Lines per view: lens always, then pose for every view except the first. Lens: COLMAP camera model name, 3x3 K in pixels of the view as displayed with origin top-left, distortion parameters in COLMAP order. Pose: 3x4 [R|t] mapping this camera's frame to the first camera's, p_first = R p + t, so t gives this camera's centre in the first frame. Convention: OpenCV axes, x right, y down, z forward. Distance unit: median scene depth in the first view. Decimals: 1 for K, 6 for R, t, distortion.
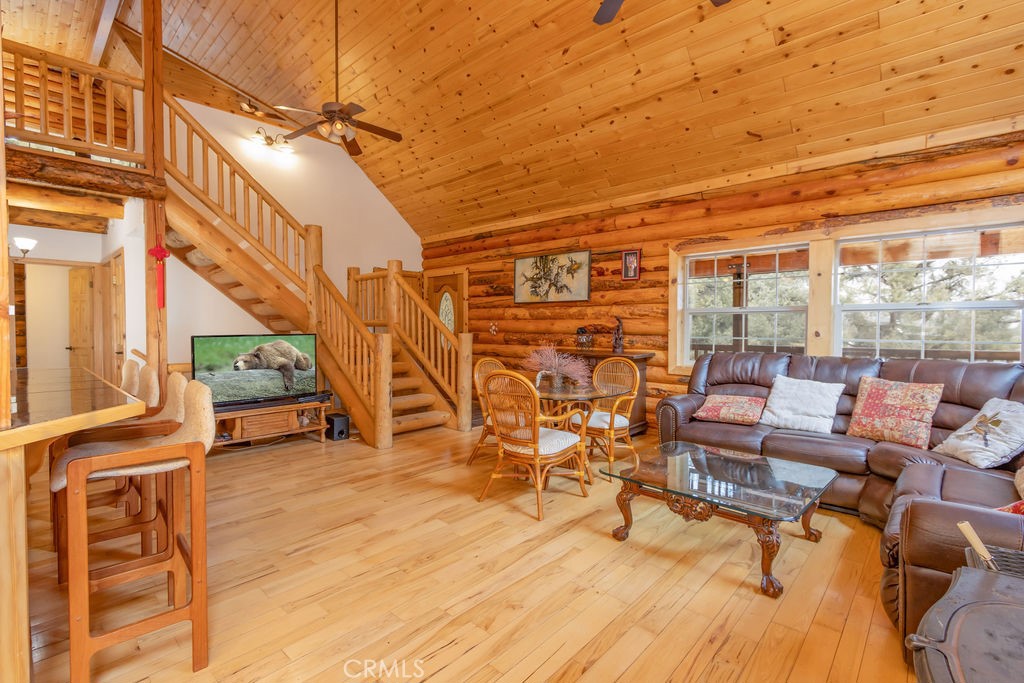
lens RADIAL K [[466.7, 0, 506.6], [0, 466.7, 335.6], [0, 0, 1]] dist [0.003638, -0.001227]
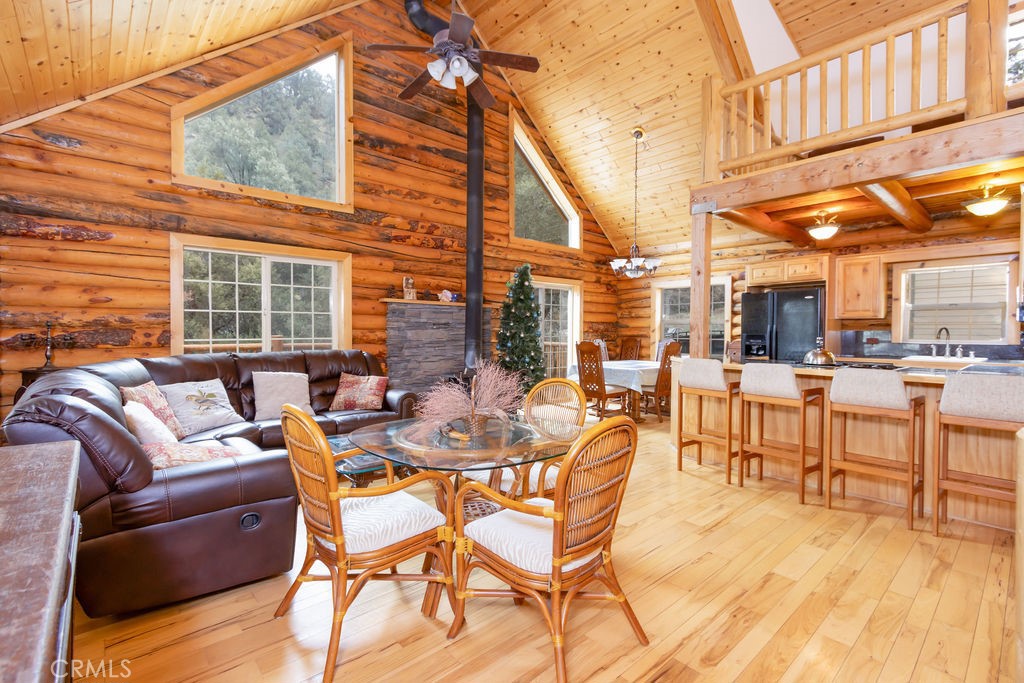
lens RADIAL K [[466.7, 0, 516.3], [0, 466.7, 335.4], [0, 0, 1]] dist [0.003638, -0.001227]
pose [[-0.996341, -0.009994, 0.084882, 0.002469], [-0.007338, 0.999476, 0.031541, -0.024271], [-0.085152, 0.030803, -0.995892, 1.195687]]
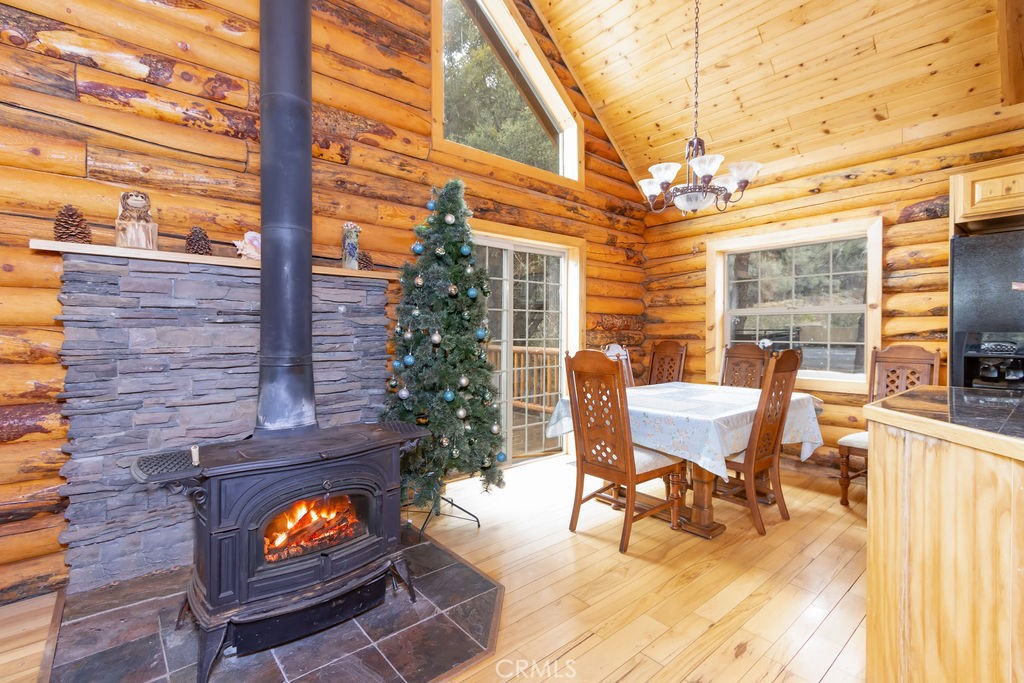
lens RADIAL K [[466.7, 0, 508.7], [0, 466.7, 338.7], [0, 0, 1]] dist [0.003638, -0.001227]
pose [[-0.993003, -0.003567, 0.118032, -0.049967], [0.000764, 0.999329, 0.036623, -0.004373], [-0.118083, 0.036457, -0.992334, 0.475167]]
